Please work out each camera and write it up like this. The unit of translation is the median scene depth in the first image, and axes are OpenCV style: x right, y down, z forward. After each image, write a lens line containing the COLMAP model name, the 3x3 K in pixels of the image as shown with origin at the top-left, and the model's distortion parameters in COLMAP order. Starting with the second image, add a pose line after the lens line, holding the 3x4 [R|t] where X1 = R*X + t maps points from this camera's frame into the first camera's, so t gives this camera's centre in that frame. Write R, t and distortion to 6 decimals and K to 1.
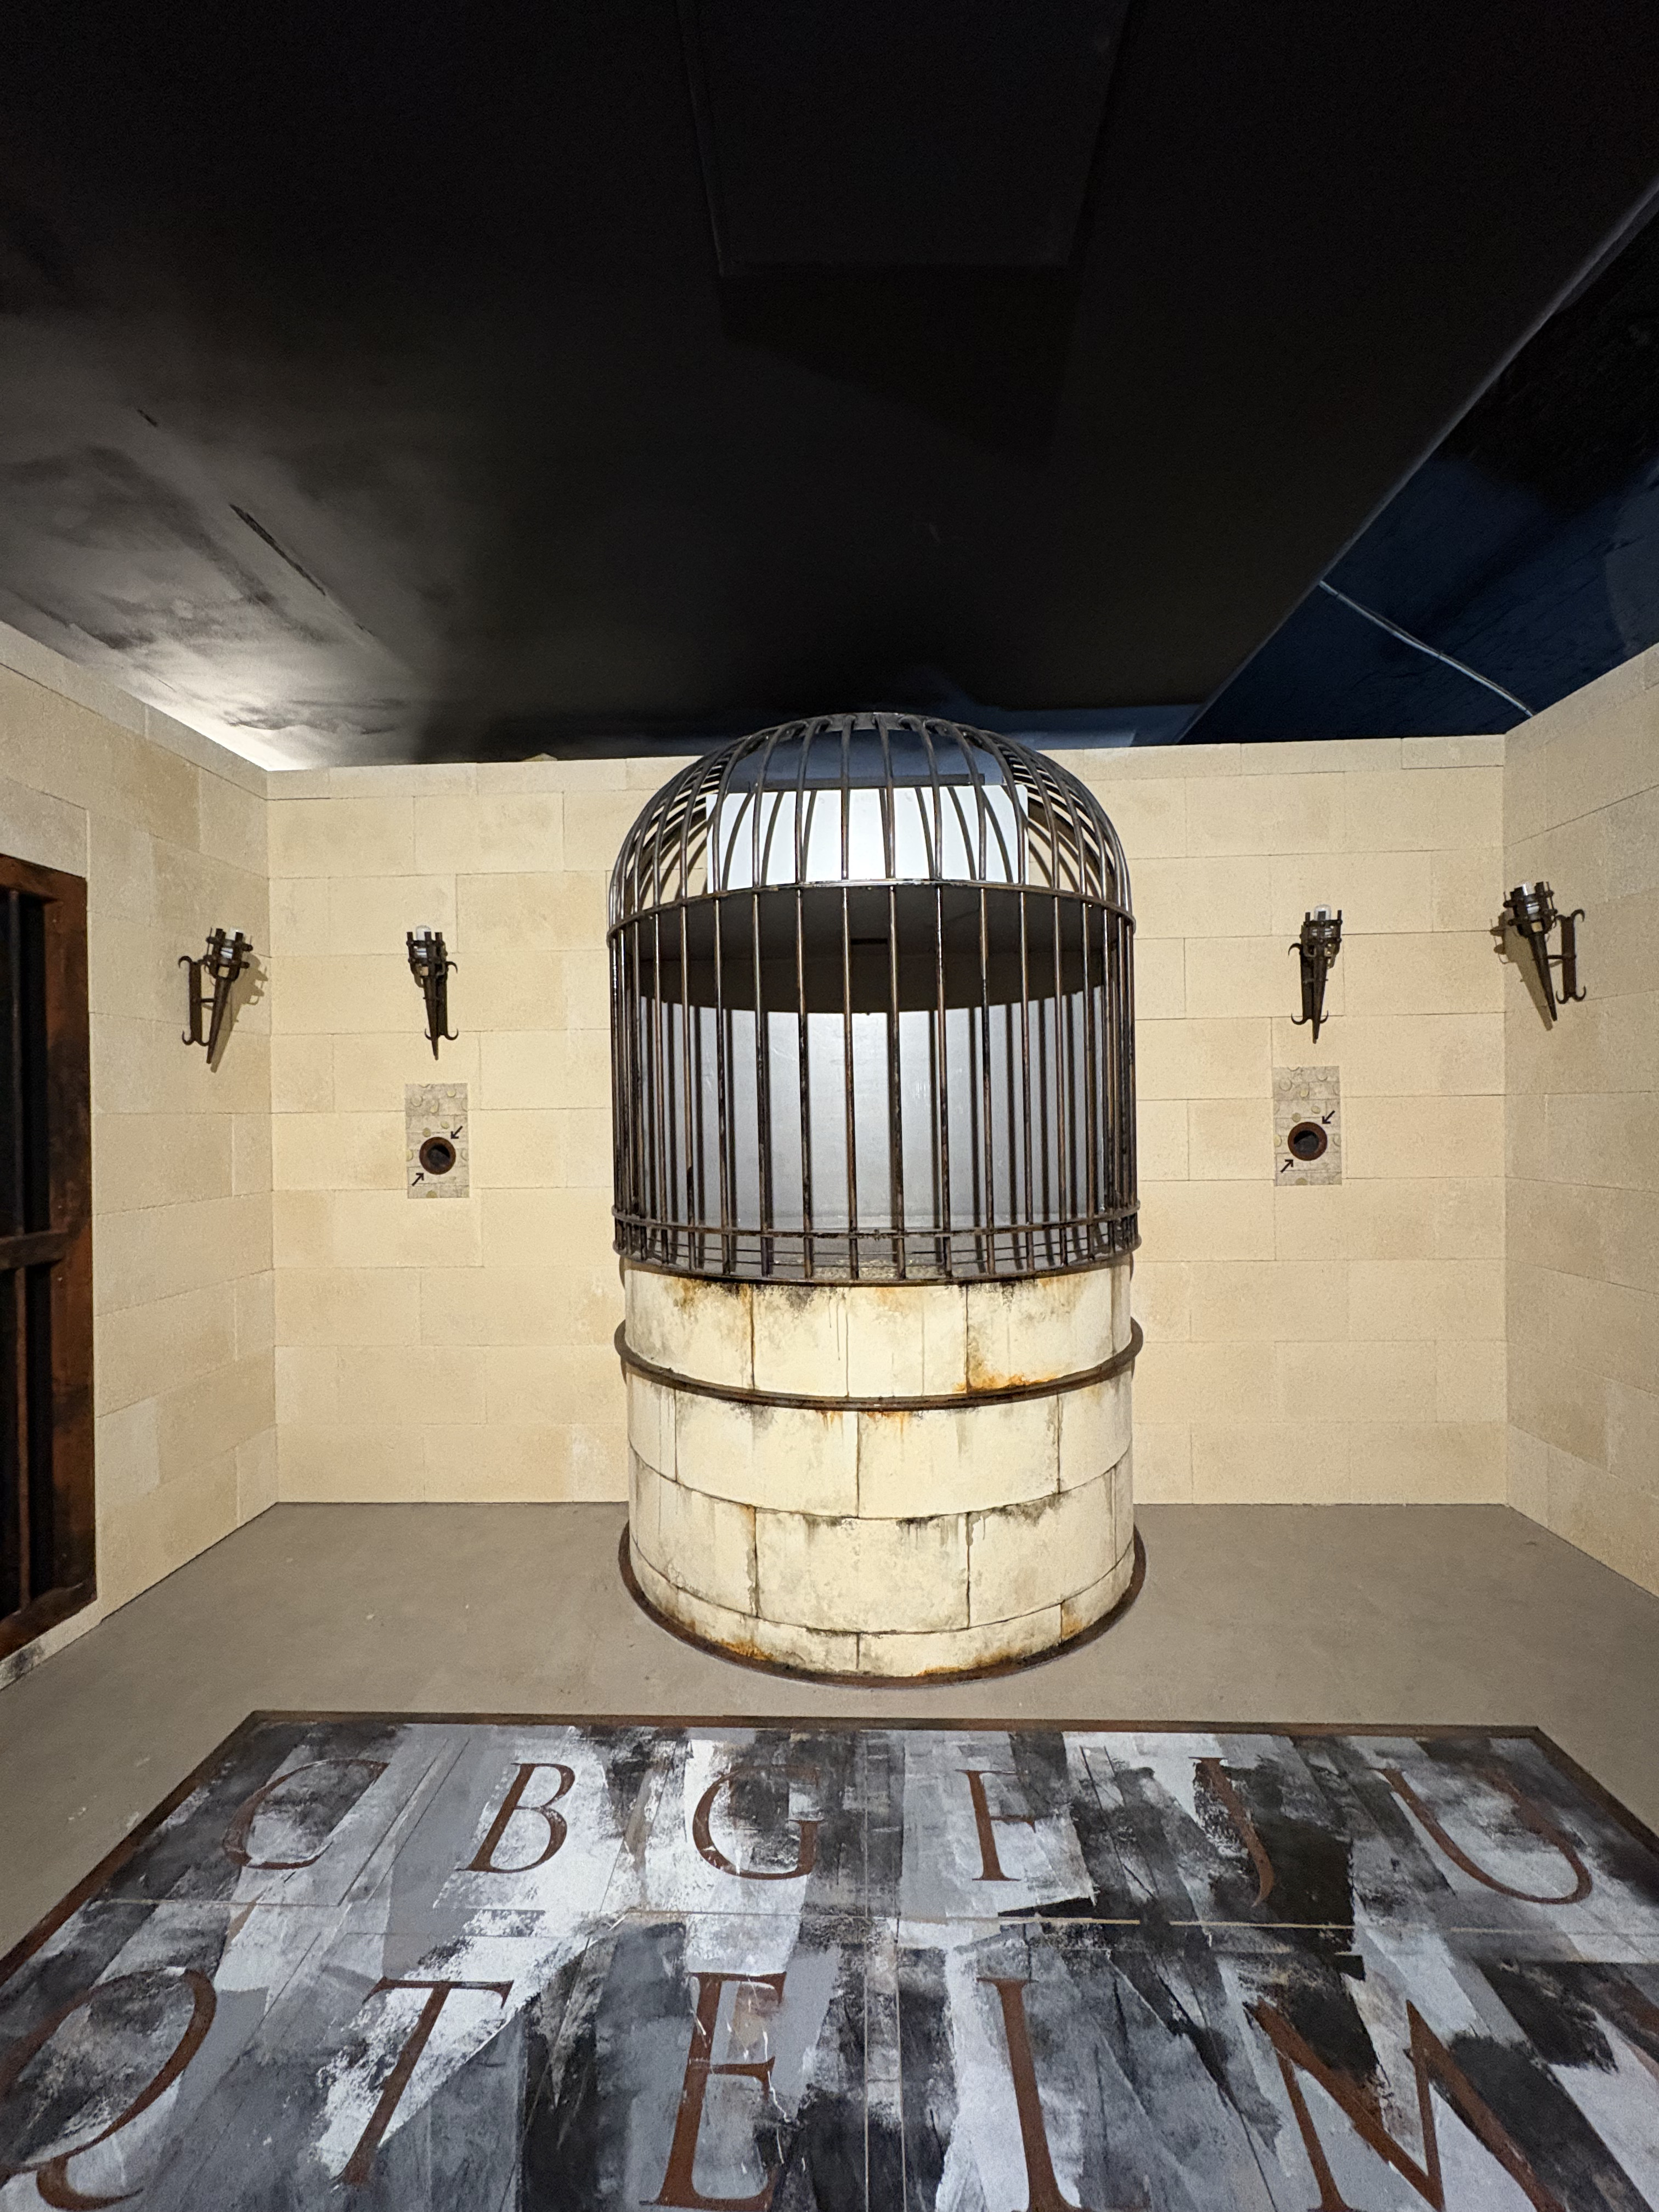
lens RADIAL K [[889.4, 0, 830.3], [0, 889.4, 1105.8], [0, 0, 1]] dist [-0.000839, -0.000435]
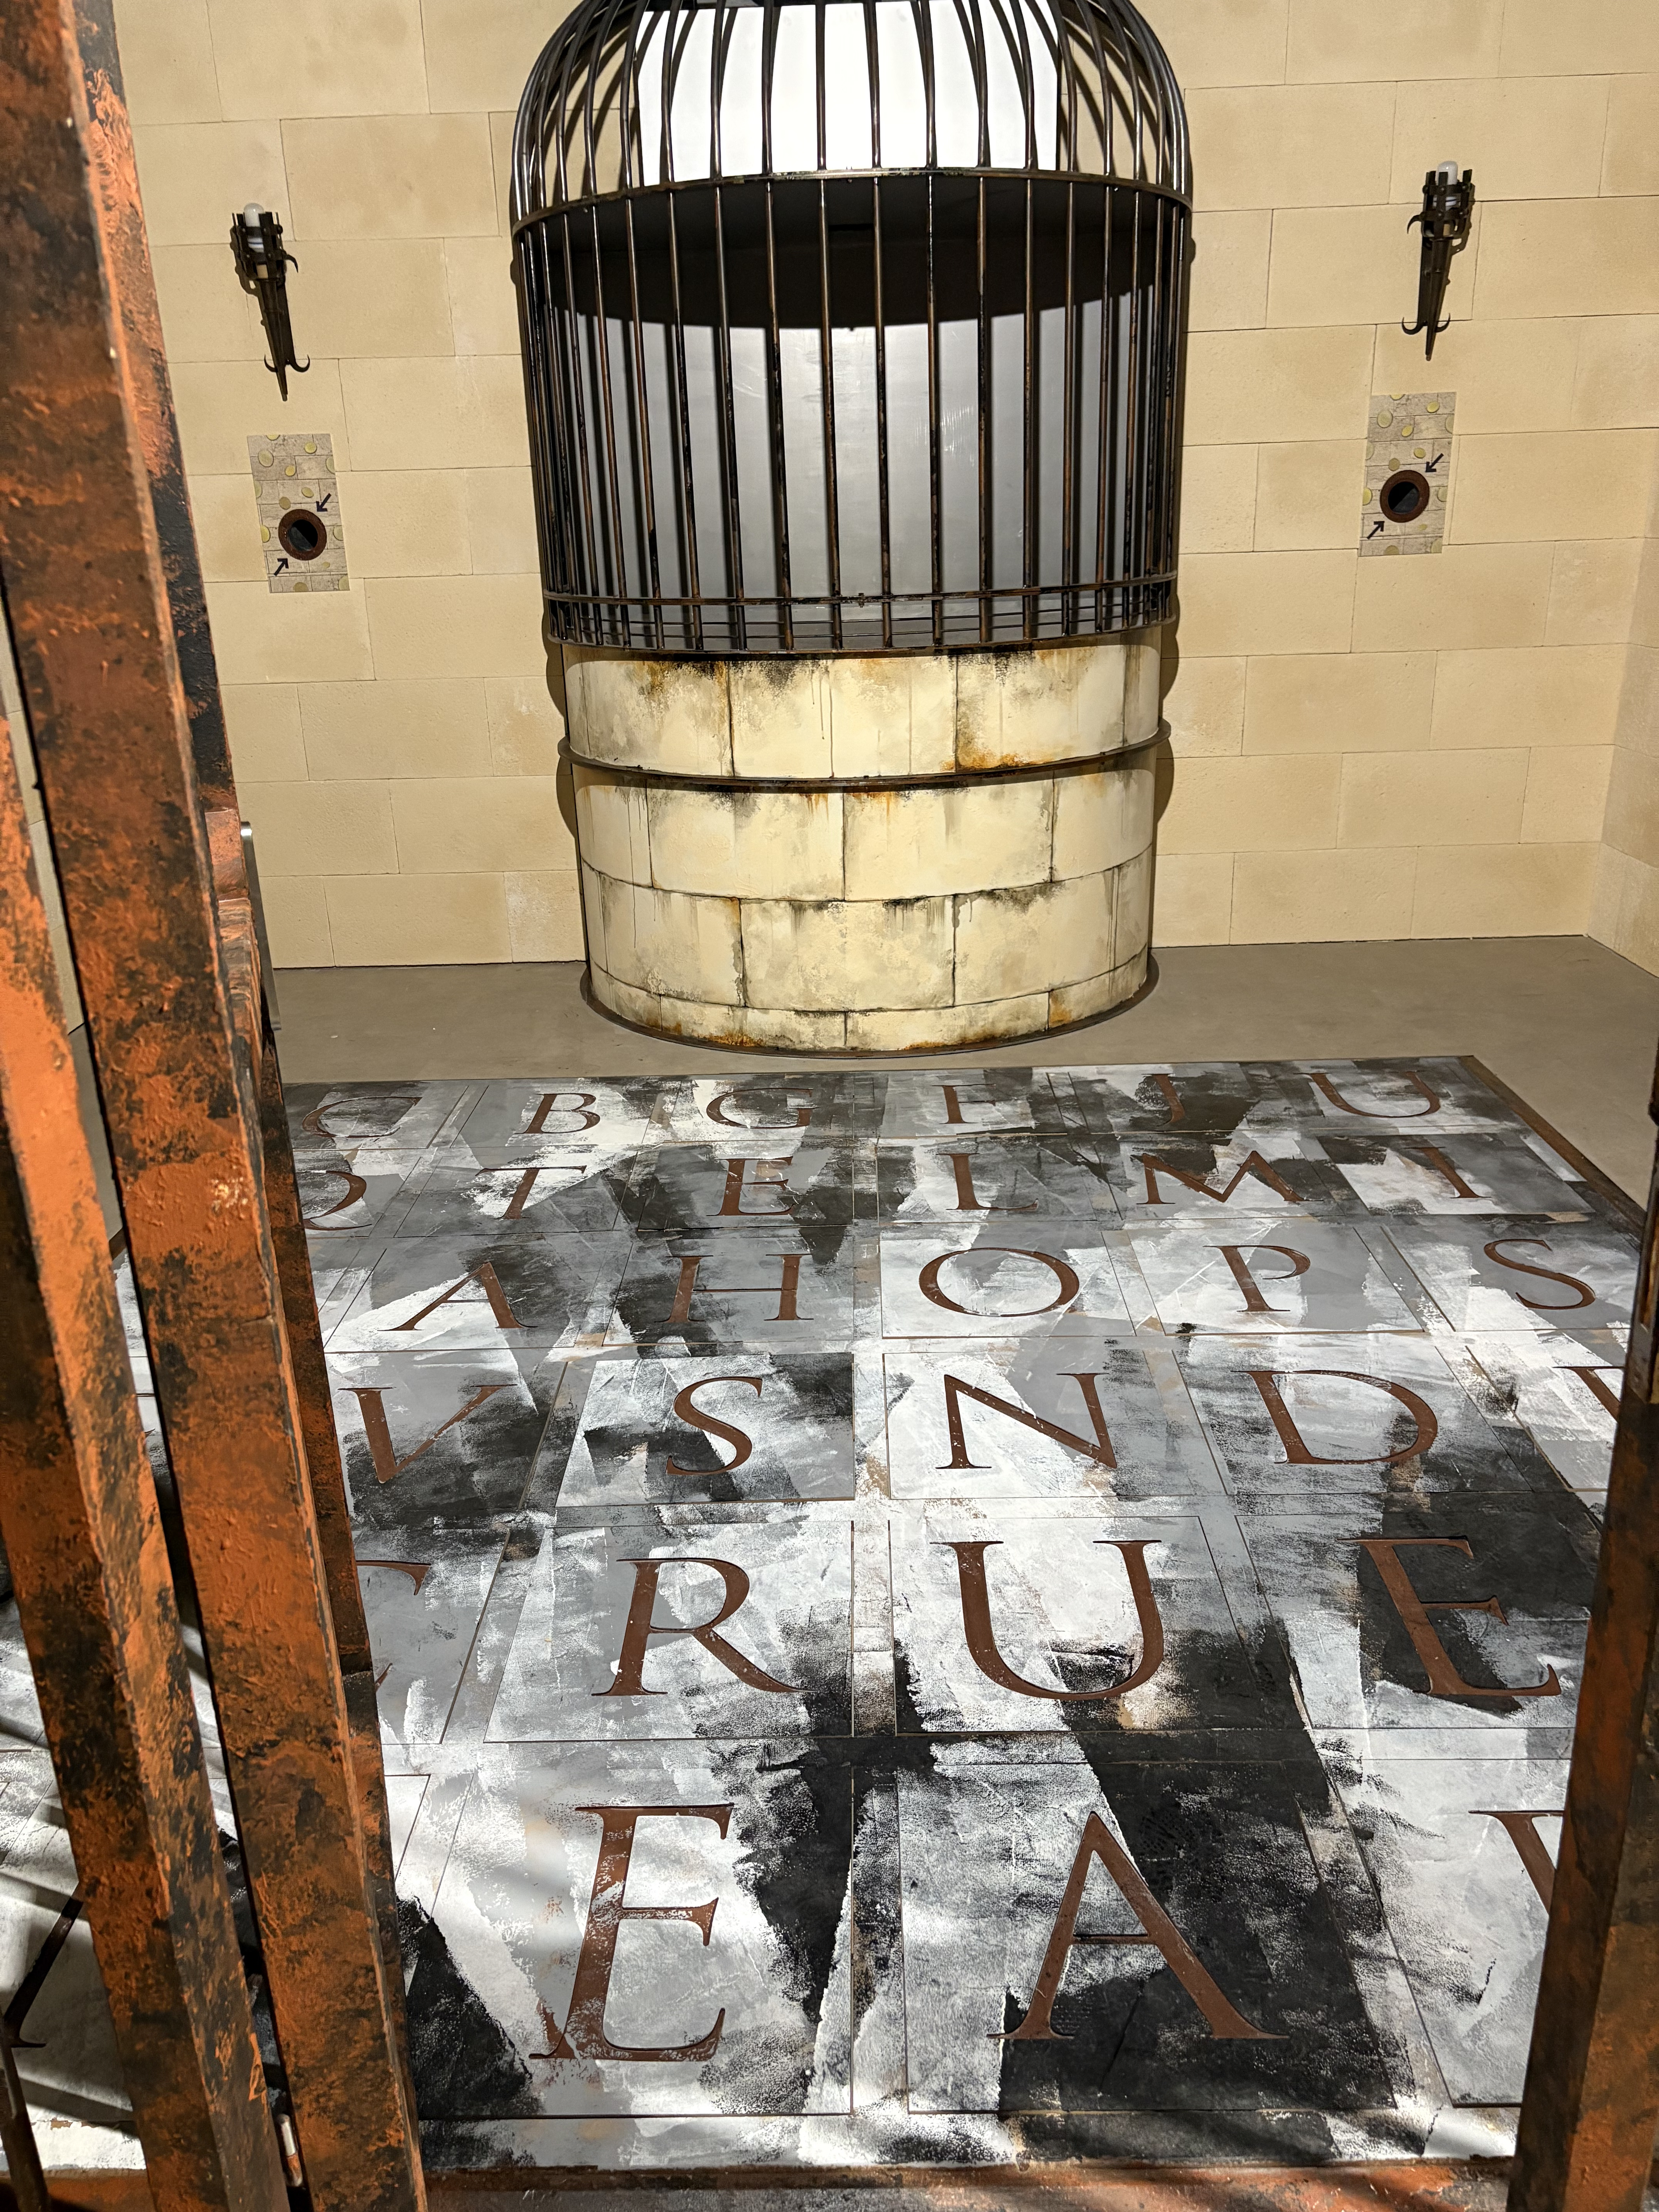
lens RADIAL K [[1688.4, 0, 829.1], [0, 1688.4, 1117.2], [0, 0, 1]] dist [0.055419, -0.052136]
pose [[0.999588, -0.022039, 0.018370, -0.026056], [0.014343, 0.938380, 0.345306, 0.037408], [-0.024848, -0.344901, 0.938310, -0.856827]]
